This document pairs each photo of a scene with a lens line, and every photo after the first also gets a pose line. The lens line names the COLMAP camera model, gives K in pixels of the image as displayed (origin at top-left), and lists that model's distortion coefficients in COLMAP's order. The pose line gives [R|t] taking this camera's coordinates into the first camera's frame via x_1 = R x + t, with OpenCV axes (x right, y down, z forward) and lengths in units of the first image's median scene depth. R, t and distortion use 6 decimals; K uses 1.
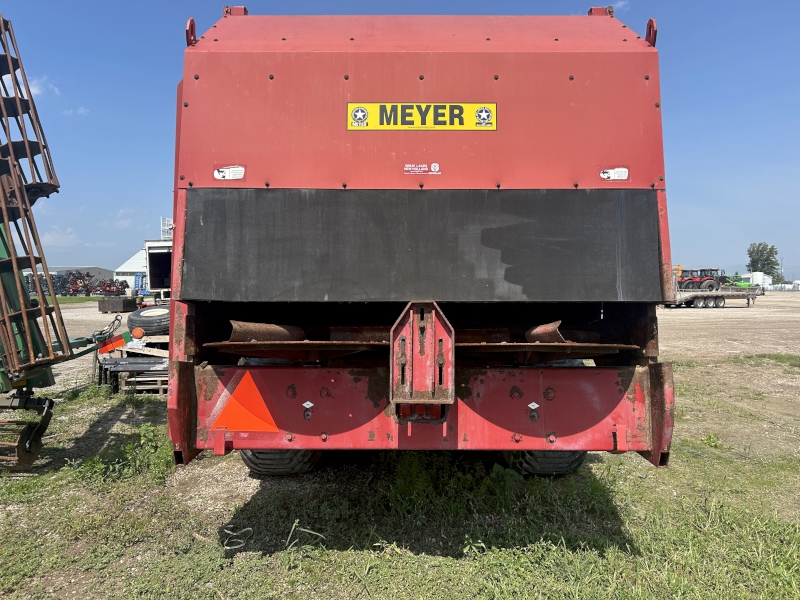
lens RADIAL K [[588.2, 0, 397.7], [0, 588.2, 298.4], [0, 0, 1]] dist [0.089908, -0.100826]
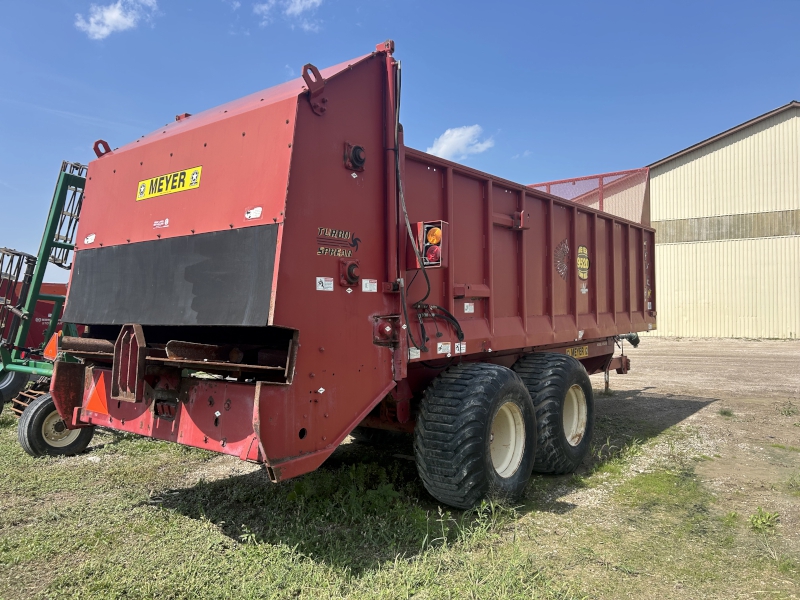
lens RADIAL K [[588.2, 0, 397.7], [0, 588.2, 298.4], [0, 0, 1]] dist [0.089908, -0.100826]
pose [[0.786584, -0.020268, -0.617151, 1.258823], [-0.007632, 0.999066, -0.042539, -0.000801], [0.617437, 0.038171, 0.785694, 0.285723]]
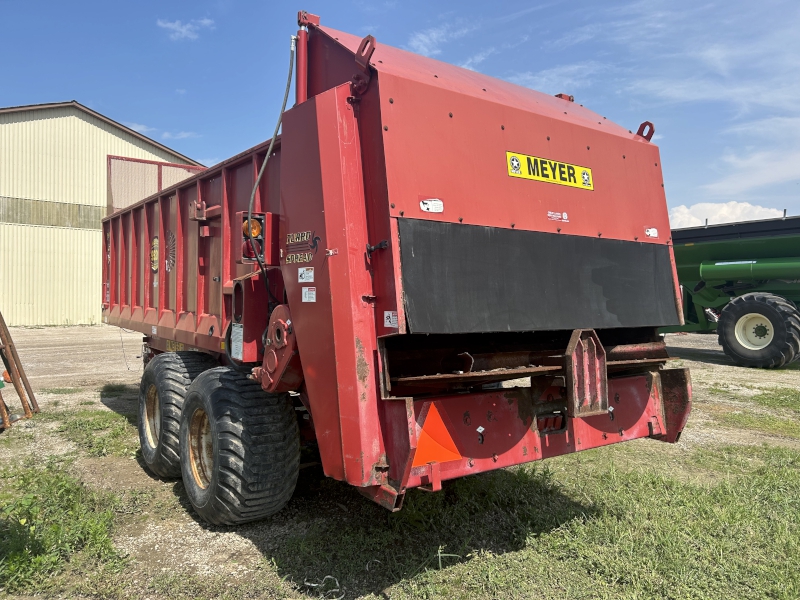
lens RADIAL K [[588.2, 0, 397.7], [0, 588.2, 298.4], [0, 0, 1]] dist [0.089908, -0.100826]
pose [[0.815432, 0.004241, 0.578838, -0.892848], [0.007596, 0.999809, -0.018025, -0.036524], [-0.578803, 0.019095, 0.815244, 0.222079]]
